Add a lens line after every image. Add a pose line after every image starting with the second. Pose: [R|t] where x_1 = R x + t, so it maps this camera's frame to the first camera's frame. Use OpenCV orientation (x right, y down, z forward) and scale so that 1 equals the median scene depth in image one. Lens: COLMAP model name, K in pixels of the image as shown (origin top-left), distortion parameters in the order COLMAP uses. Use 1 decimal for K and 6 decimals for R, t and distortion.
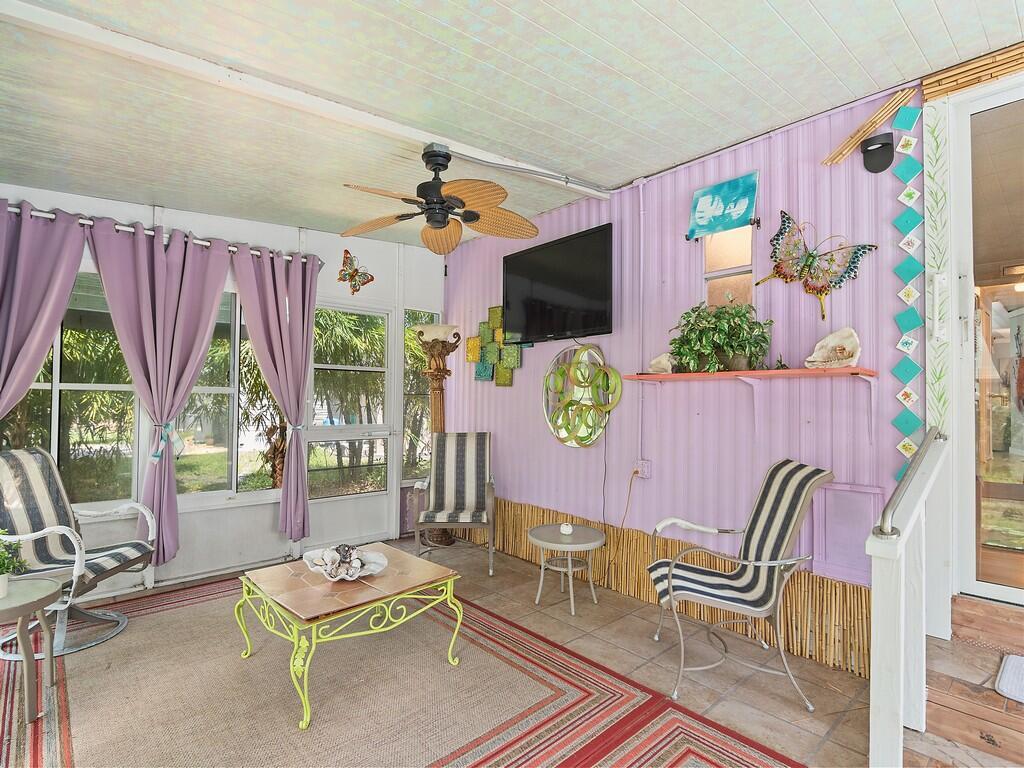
lens RADIAL K [[505.1, 0, 502.9], [0, 505.1, 384.9], [0, 0, 1]] dist [-0.025511, -0.000563]
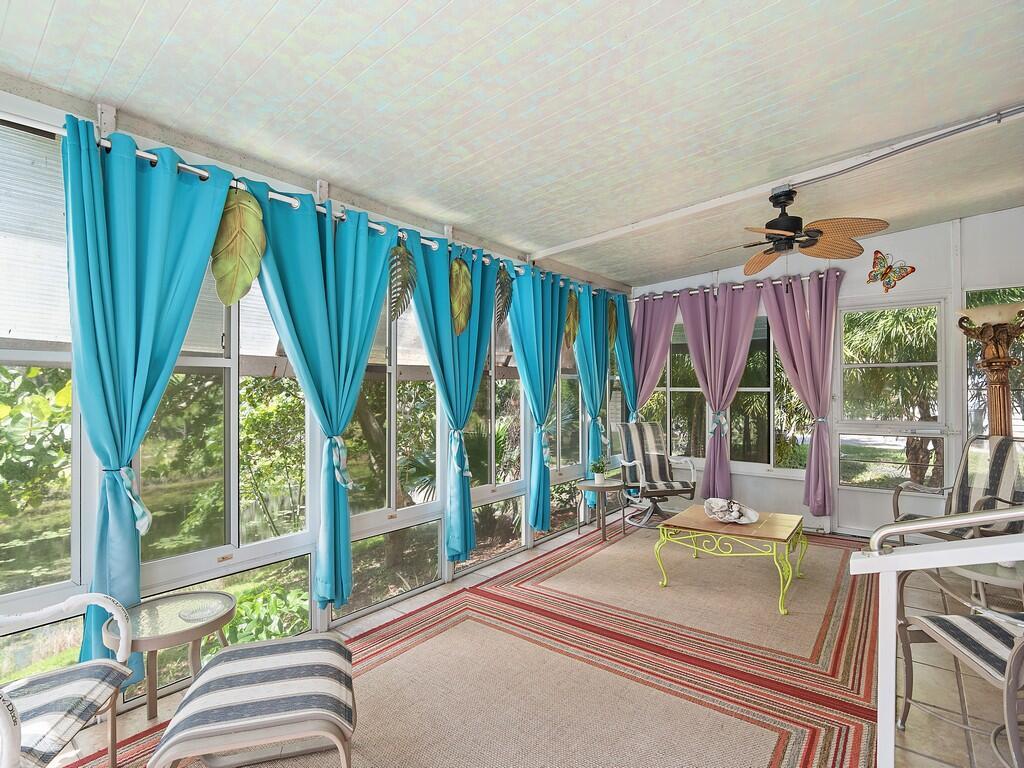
lens RADIAL K [[505.1, 0, 502.9], [0, 505.1, 384.9], [0, 0, 1]] dist [-0.025511, -0.000563]
pose [[0.148428, -0.019795, -0.988725, 0.765213], [0.031856, 0.999376, -0.015226, -0.004191], [0.988410, -0.029237, 0.148966, 0.118158]]
